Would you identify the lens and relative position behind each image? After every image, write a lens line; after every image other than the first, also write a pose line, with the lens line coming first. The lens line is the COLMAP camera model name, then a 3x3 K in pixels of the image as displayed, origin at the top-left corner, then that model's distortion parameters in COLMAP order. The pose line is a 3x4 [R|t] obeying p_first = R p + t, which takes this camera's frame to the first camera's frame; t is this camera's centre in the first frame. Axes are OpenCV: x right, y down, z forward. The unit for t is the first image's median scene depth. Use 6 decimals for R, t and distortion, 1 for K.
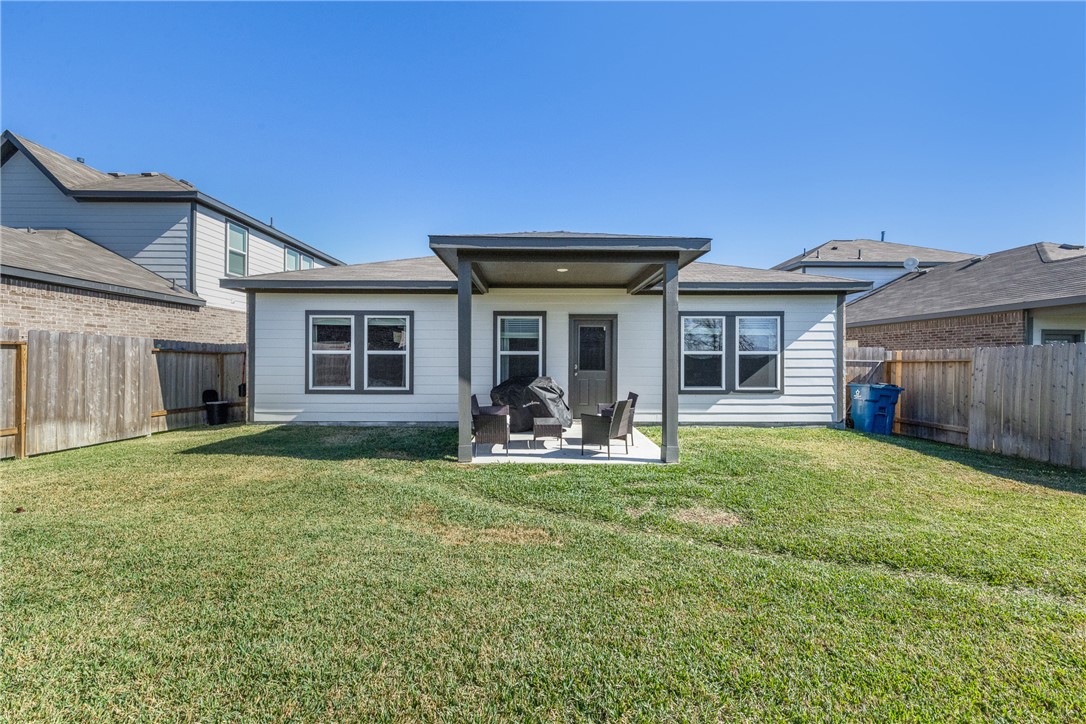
lens RADIAL K [[452.9, 0, 540.7], [0, 452.9, 359.6], [0, 0, 1]] dist [0.005255, 0.000178]
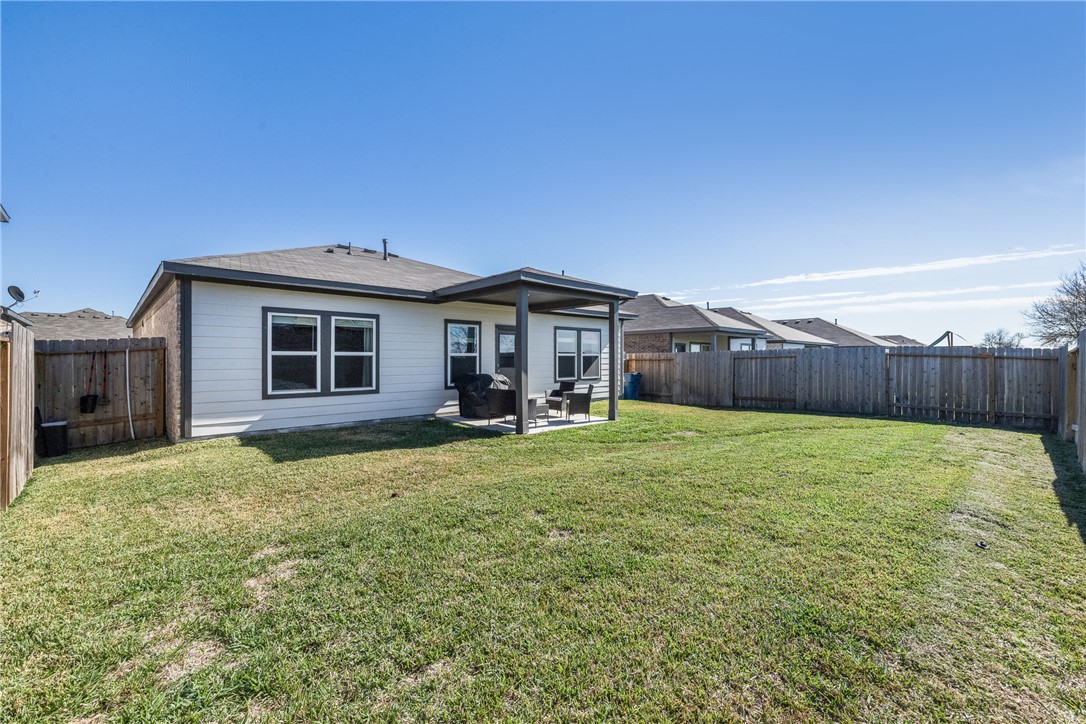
lens RADIAL K [[452.9, 0, 534.4], [0, 452.9, 359.9], [0, 0, 1]] dist [0.005255, 0.000178]
pose [[0.735262, -0.006216, 0.677755, -0.733959], [0.006094, 0.999978, 0.002560, -0.002218], [-0.677756, 0.002248, 0.735284, -0.026018]]
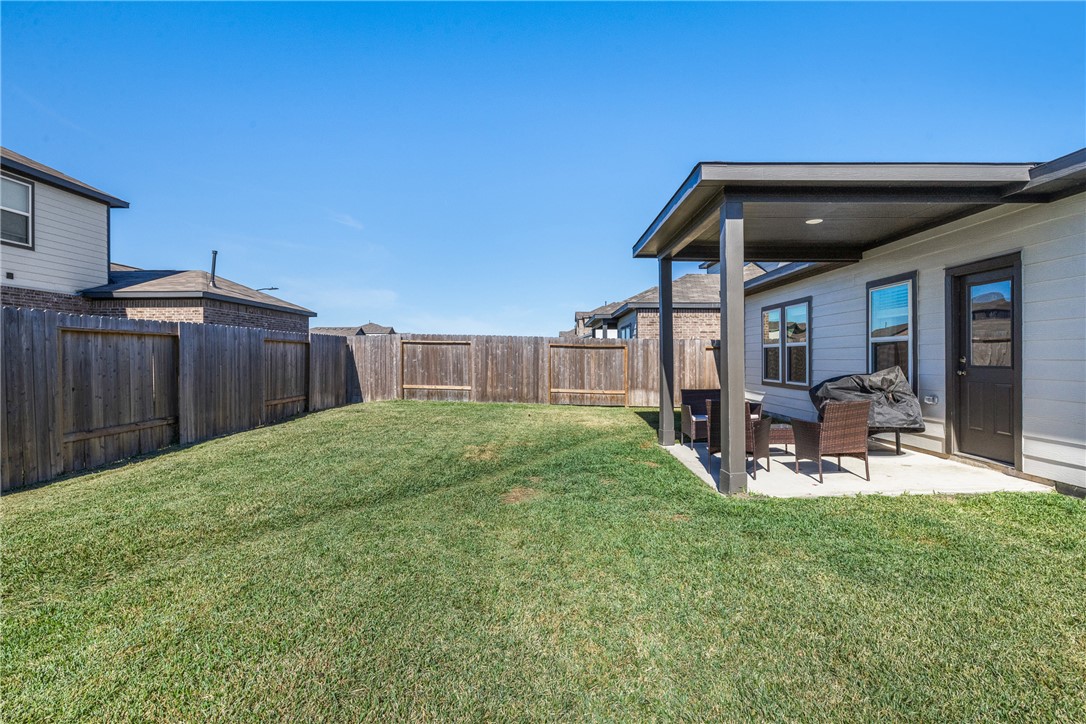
lens RADIAL K [[518.9, 0, 547.4], [0, 518.9, 359.0], [0, 0, 1]] dist [0.001630, 0.000434]
pose [[-0.006106, -0.001575, -0.999980, 0.726112], [0.003671, 0.999992, -0.001597, 0.014526], [0.999975, -0.003680, -0.006100, 0.497240]]
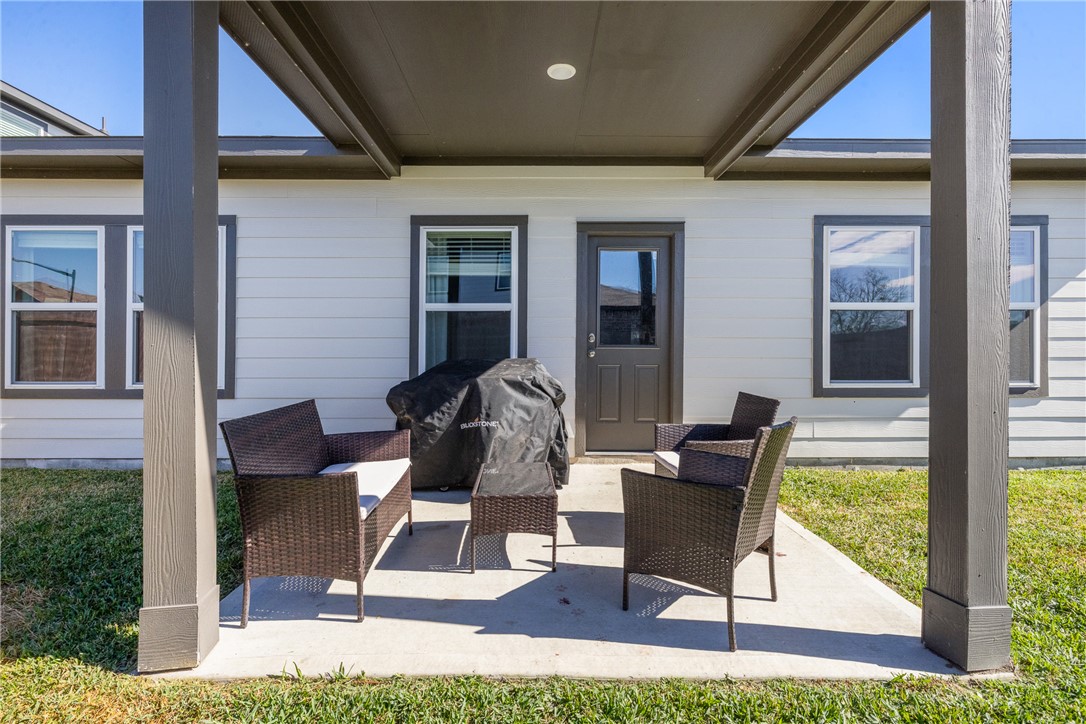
lens RADIAL K [[518.9, 0, 545.7], [0, 518.9, 355.2], [0, 0, 1]] dist [0.001630, 0.000434]
pose [[0.999987, -0.001859, 0.004693, 0.028098], [0.001872, 0.999994, -0.002797, 0.035026], [-0.004687, 0.002806, 0.999985, 0.479407]]
